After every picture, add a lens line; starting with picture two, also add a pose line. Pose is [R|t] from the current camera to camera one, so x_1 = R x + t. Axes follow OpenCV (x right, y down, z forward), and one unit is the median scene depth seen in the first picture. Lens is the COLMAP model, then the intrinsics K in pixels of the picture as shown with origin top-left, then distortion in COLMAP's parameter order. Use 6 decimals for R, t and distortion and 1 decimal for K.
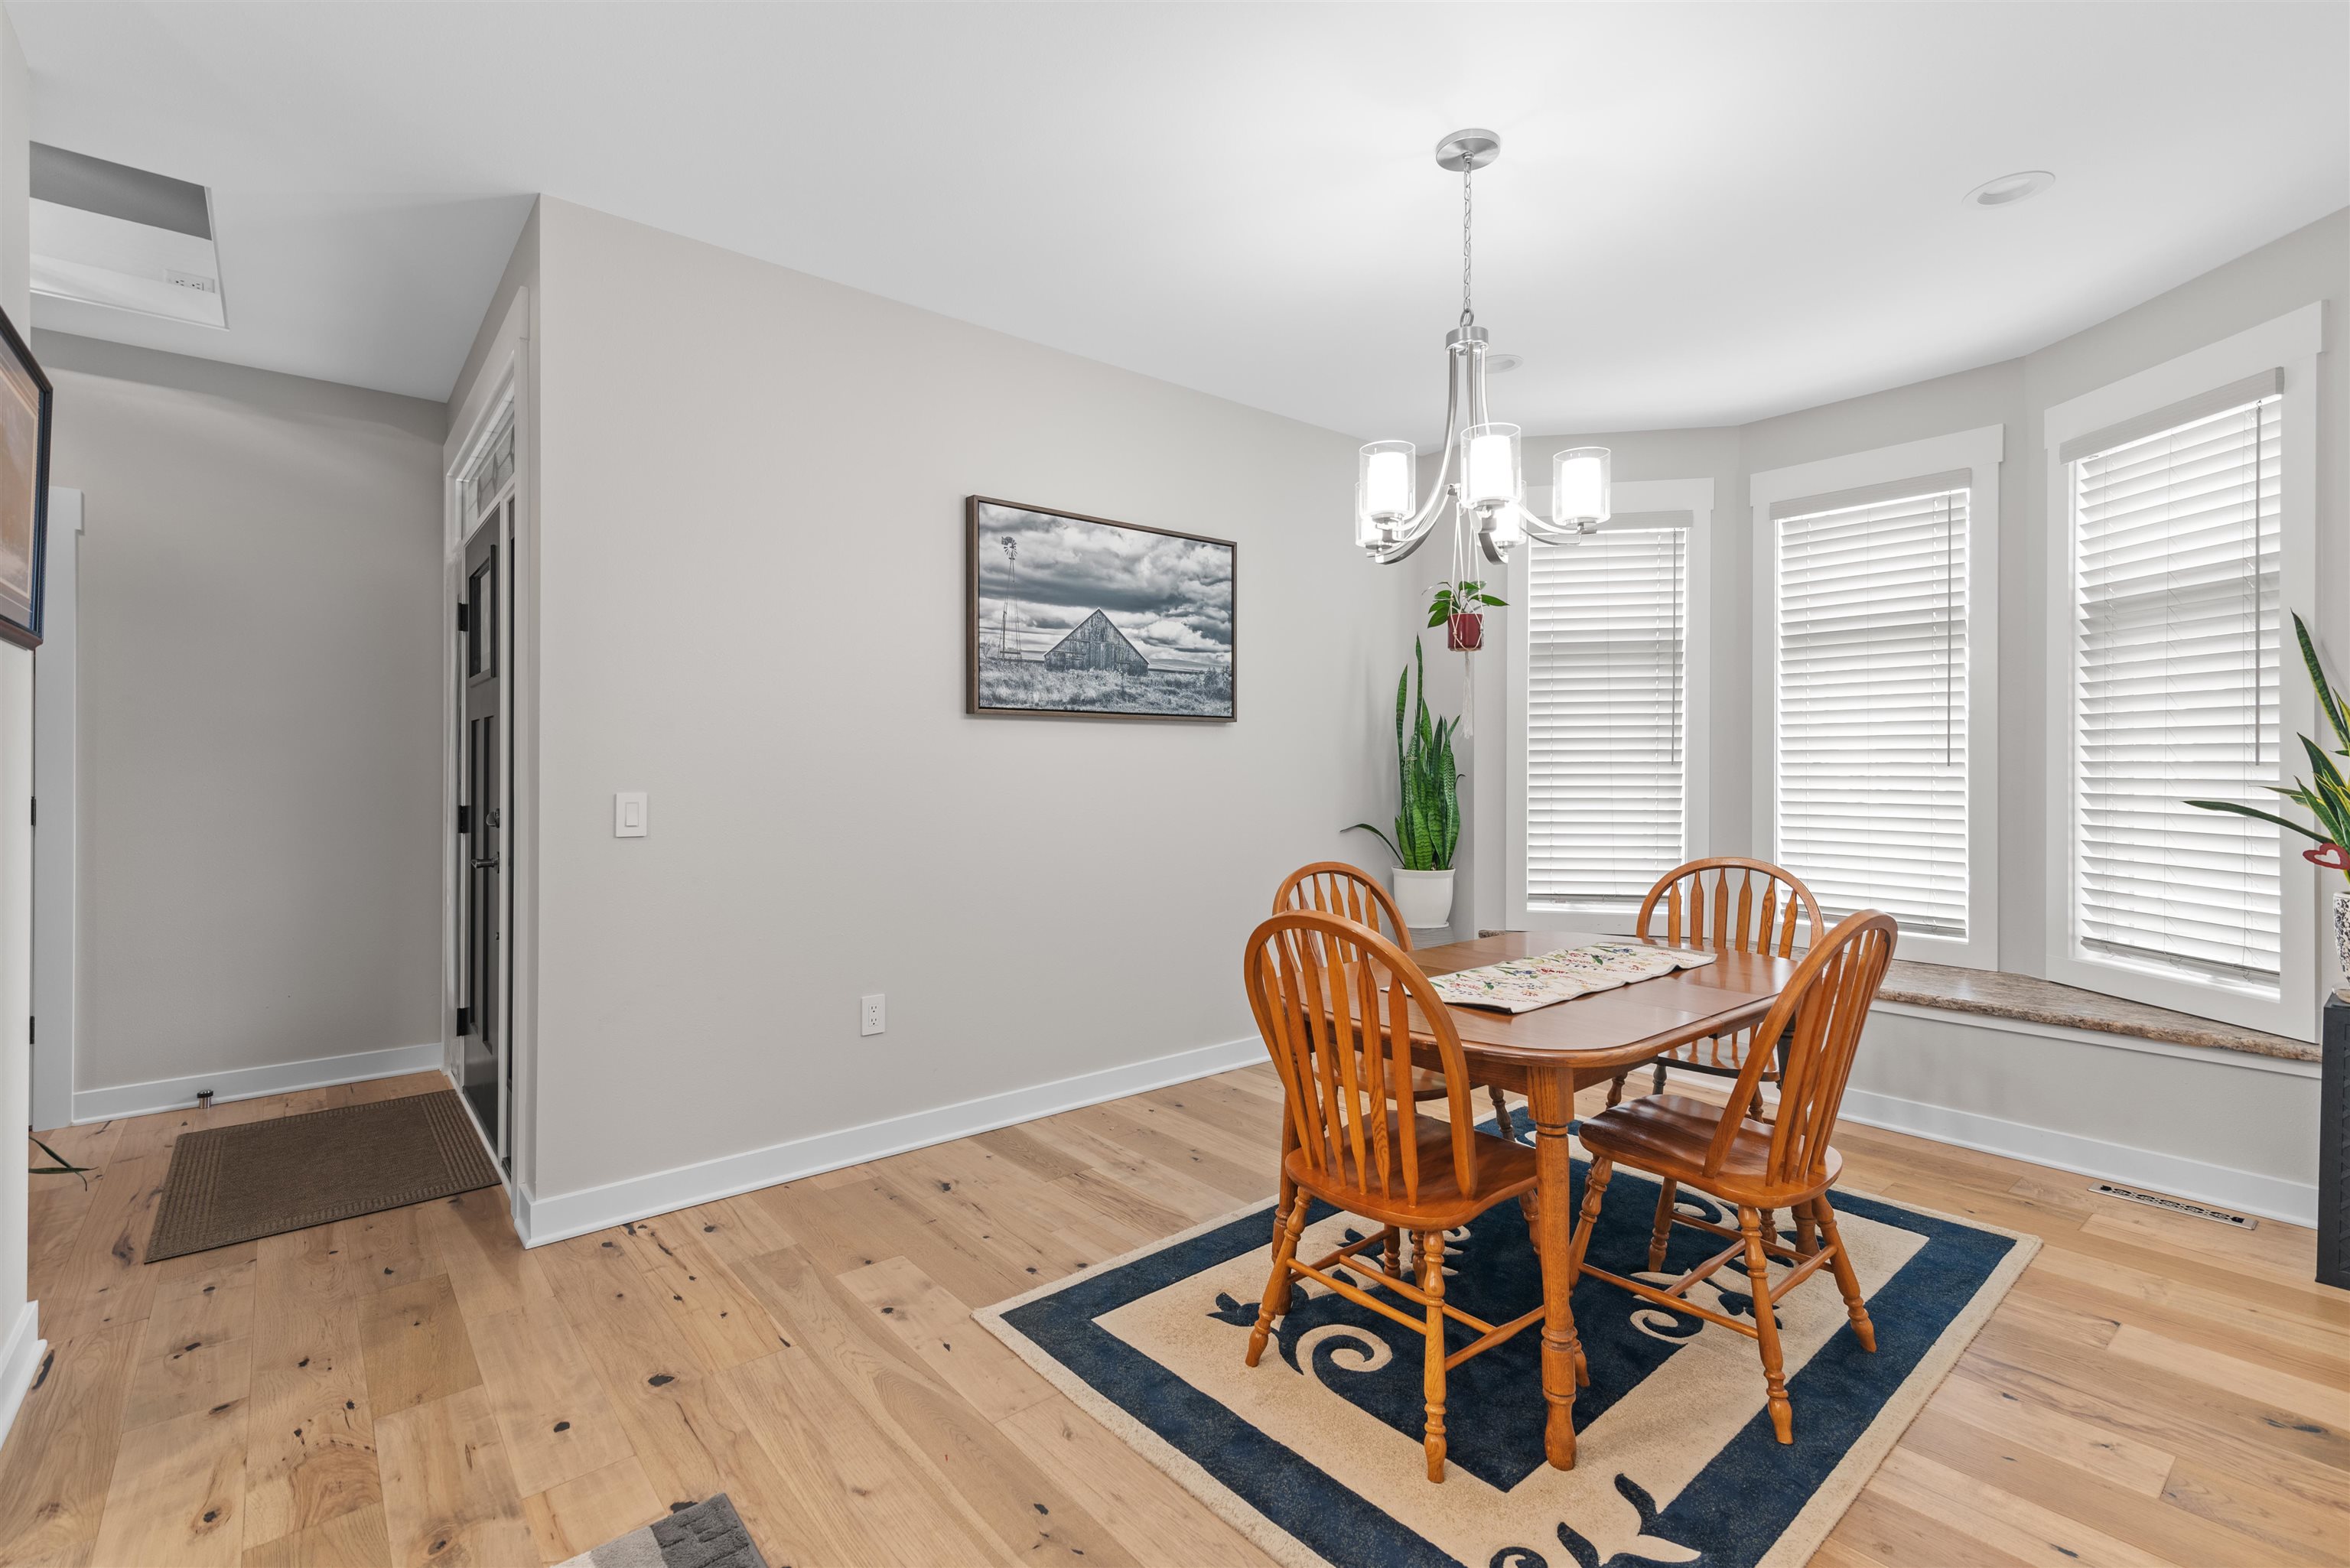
lens RADIAL K [[1024.0, 0, 1117.2], [0, 1024.0, 760.5], [0, 0, 1]] dist [0.014802, -0.000434]
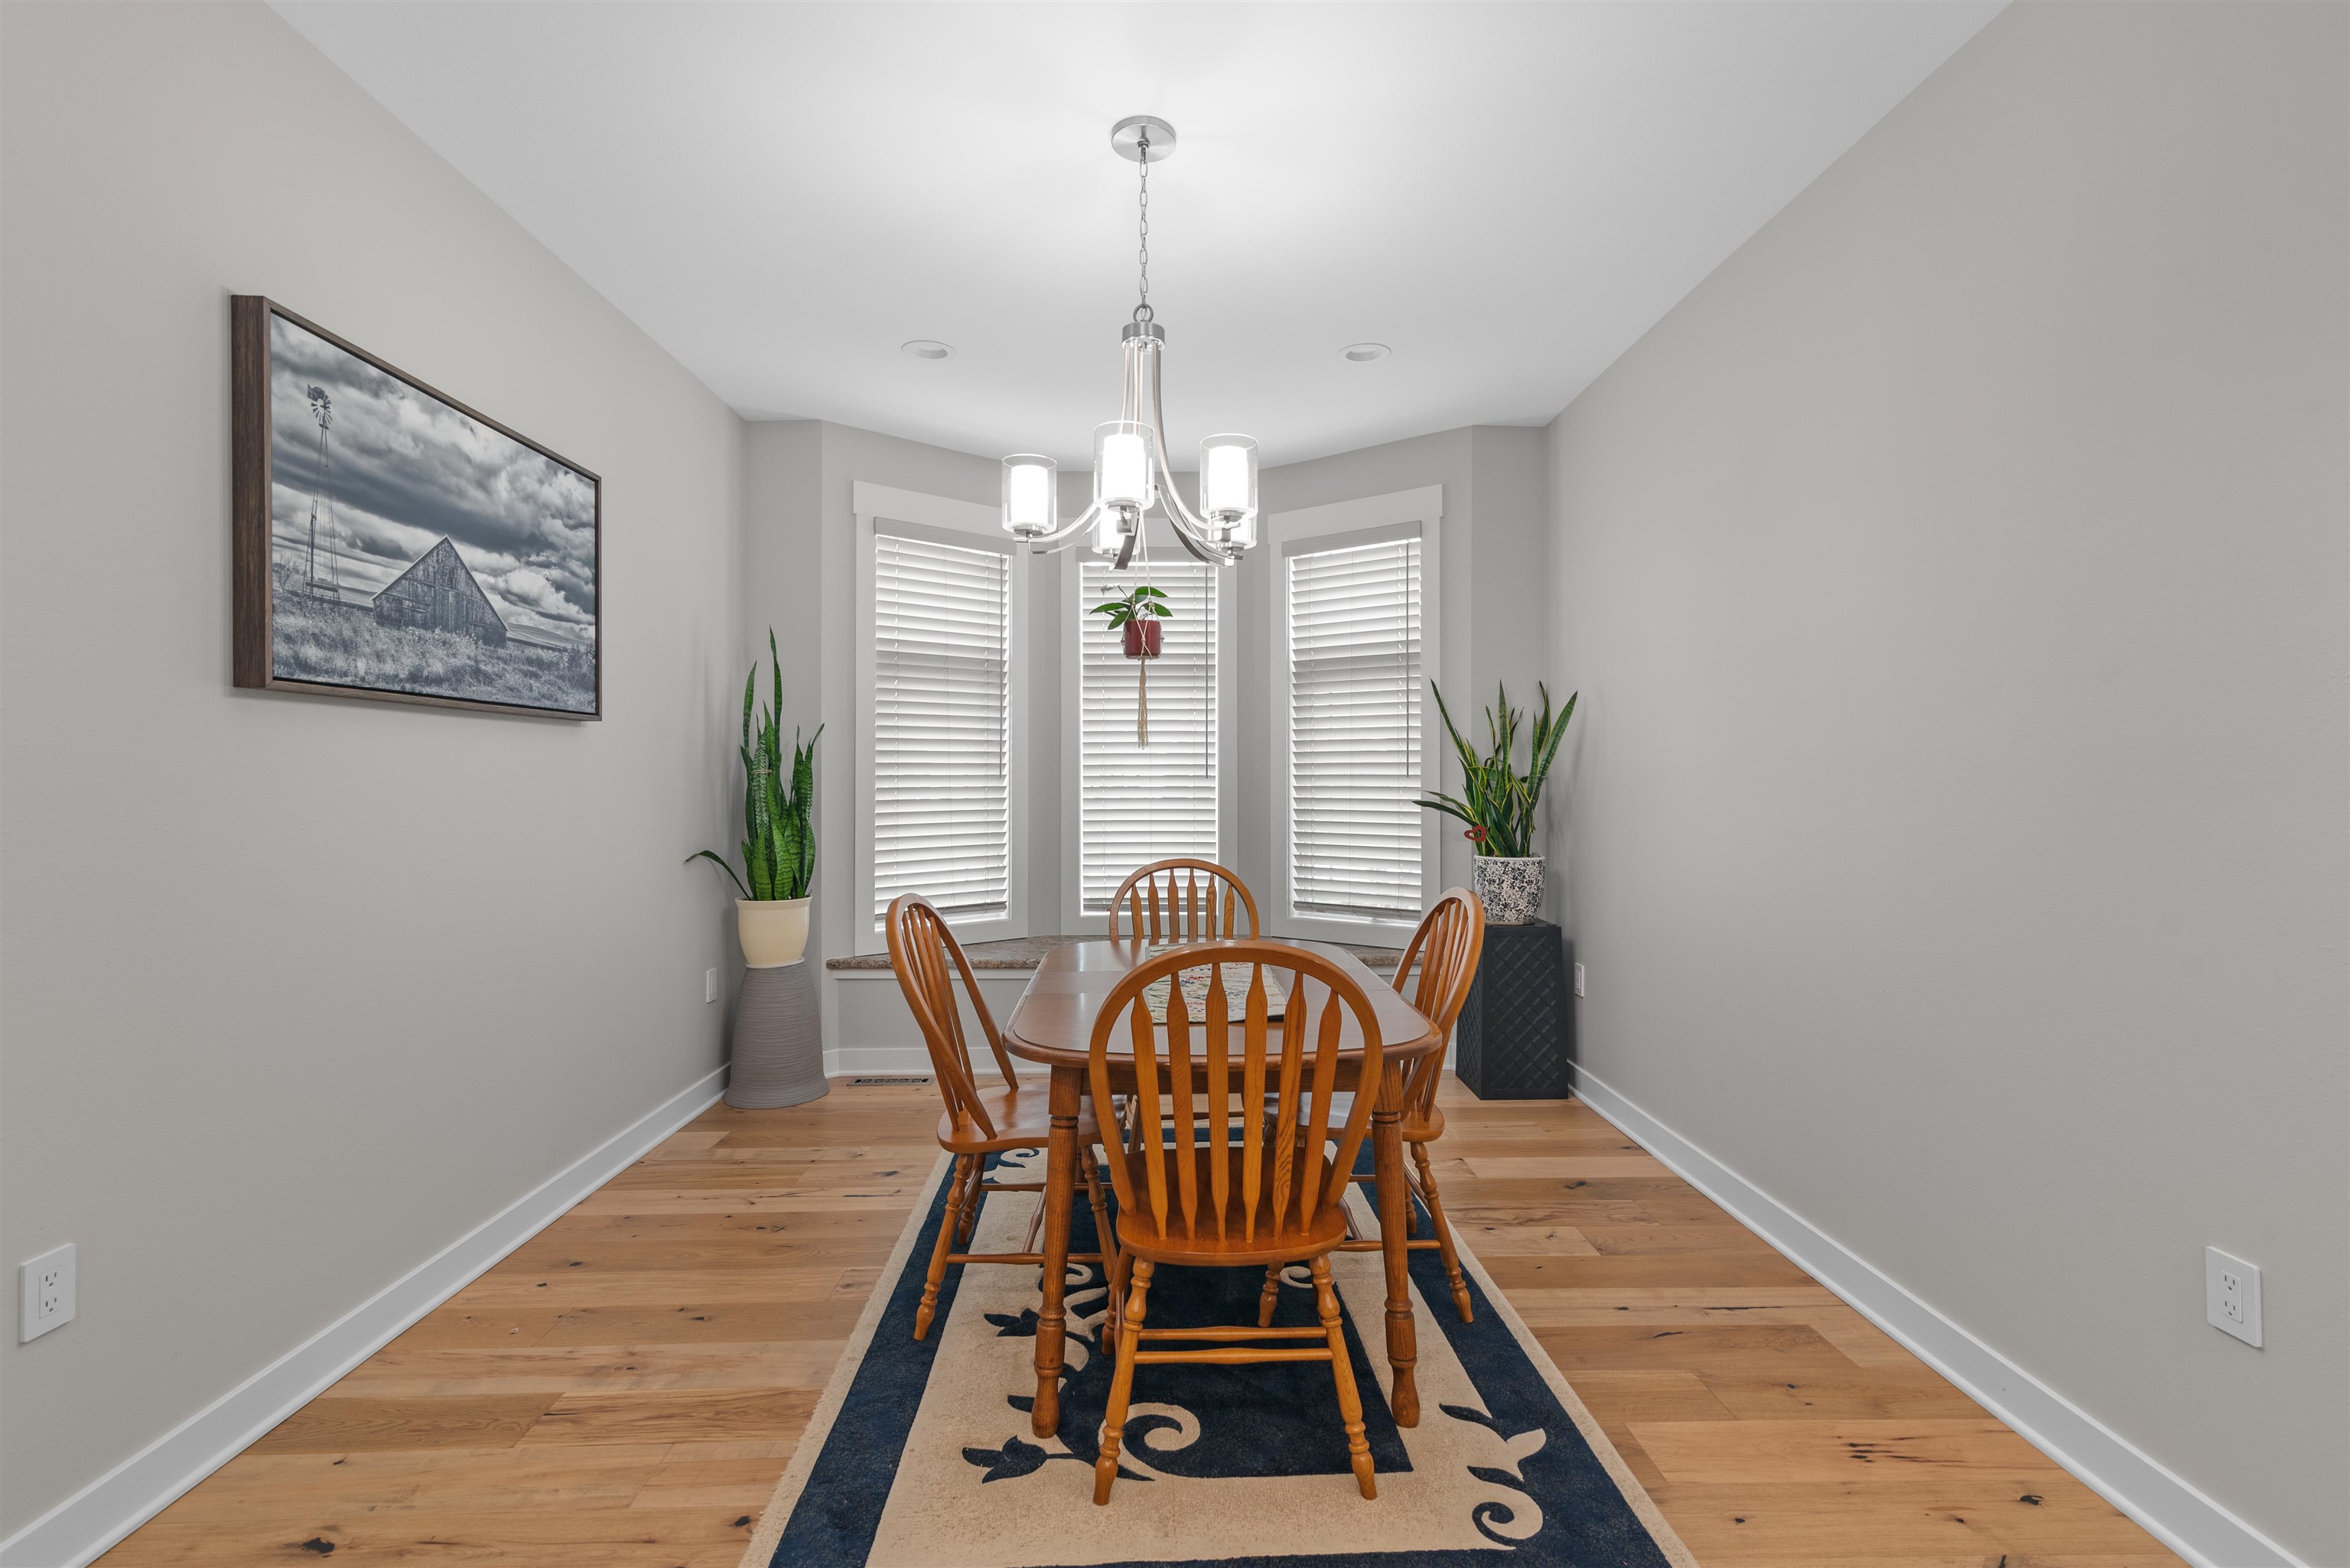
lens RADIAL K [[1081.0, 0, 1154.7], [0, 1081.0, 776.6], [0, 0, 1]] dist [0.016199, -0.000816]
pose [[0.615674, -0.000596, 0.788000, -0.291531], [-0.000469, 0.999999, 0.001123, 0.001545], [-0.788001, -0.001061, 0.615674, 0.234936]]
